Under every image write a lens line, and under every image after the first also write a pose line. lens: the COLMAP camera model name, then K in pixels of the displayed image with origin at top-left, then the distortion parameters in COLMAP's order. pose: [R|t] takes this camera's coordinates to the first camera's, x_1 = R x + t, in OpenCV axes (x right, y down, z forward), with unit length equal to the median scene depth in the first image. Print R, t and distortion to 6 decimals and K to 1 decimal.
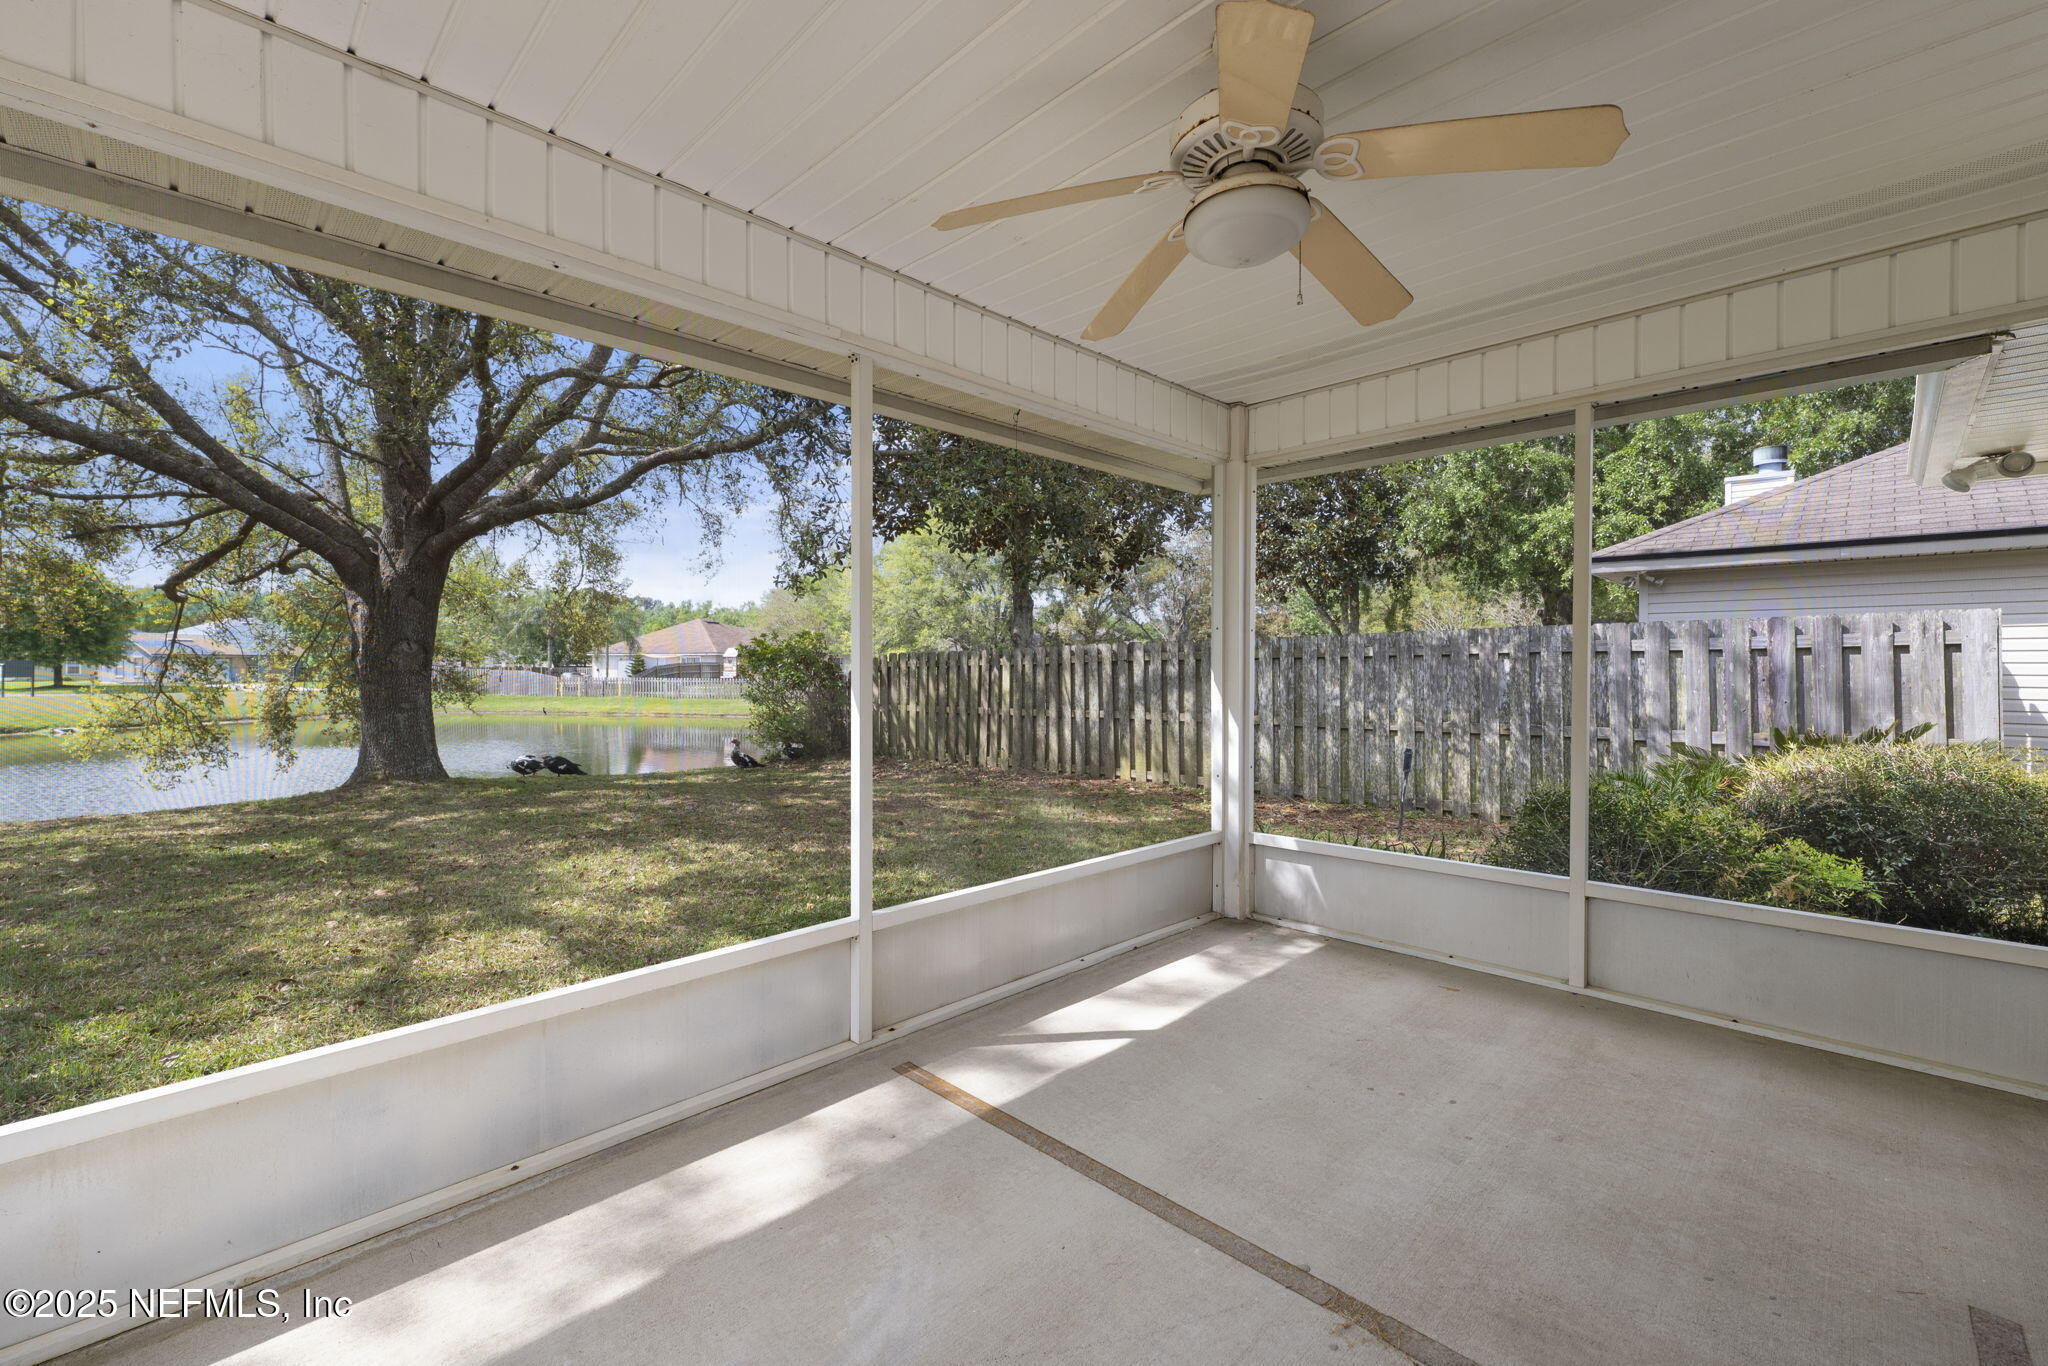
lens RADIAL K [[841.6, 0, 1029.5], [0, 841.6, 666.4], [0, 0, 1]] dist [-0.001117, -0.000560]
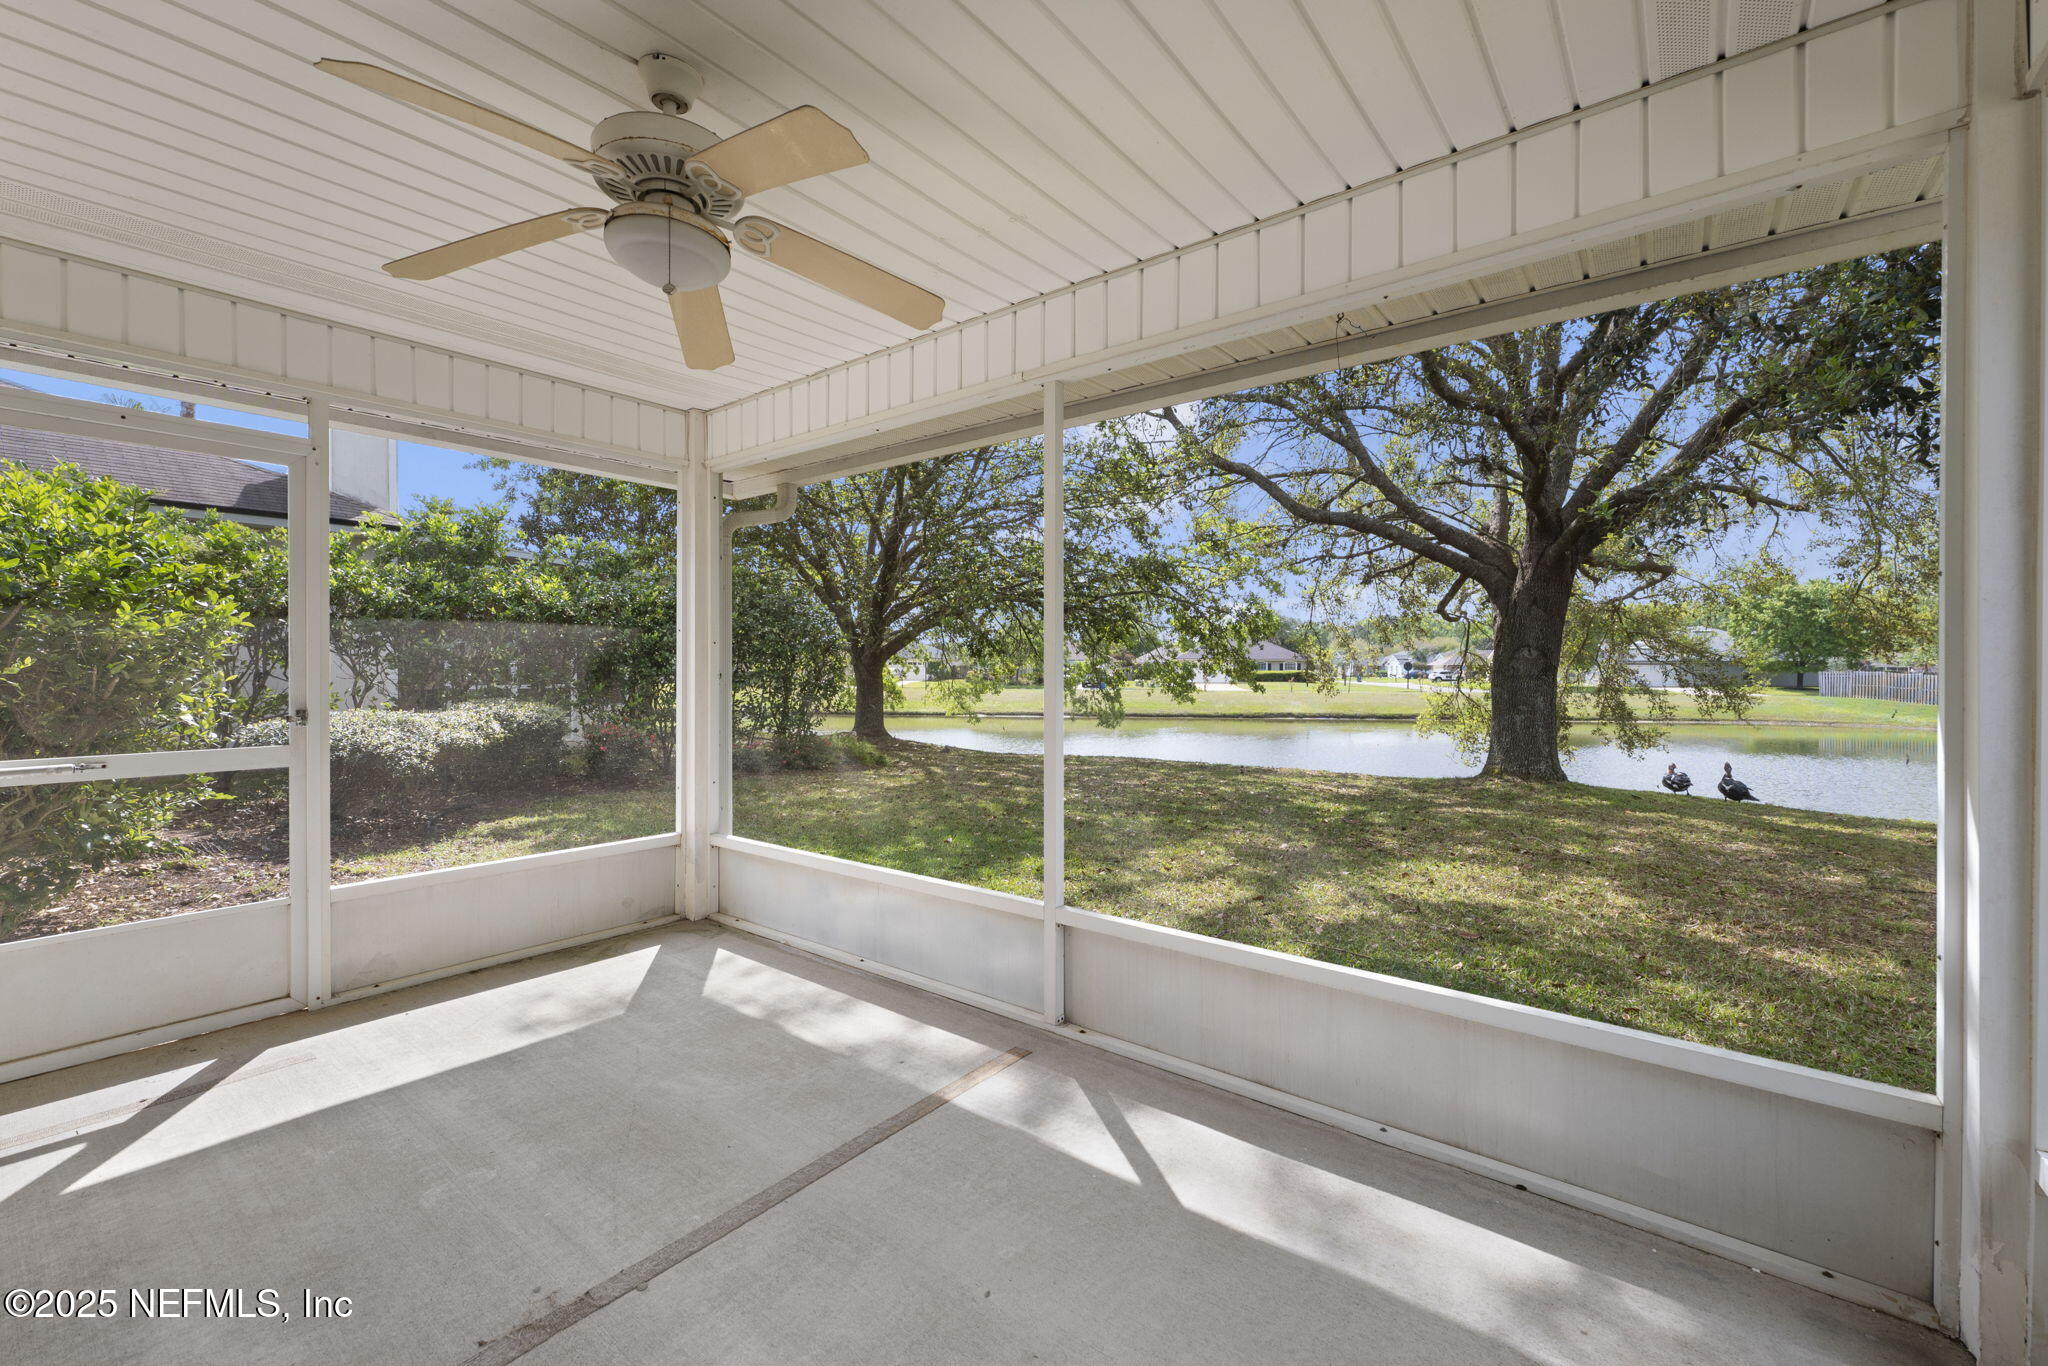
lens RADIAL K [[841.6, 0, 1031.0], [0, 841.6, 676.0], [0, 0, 1]] dist [-0.001117, -0.000560]
pose [[0.130886, 0.008547, -0.991361, 0.849178], [-0.003638, 0.999960, 0.008140, -0.002641], [0.991391, 0.002541, 0.130912, 0.830066]]
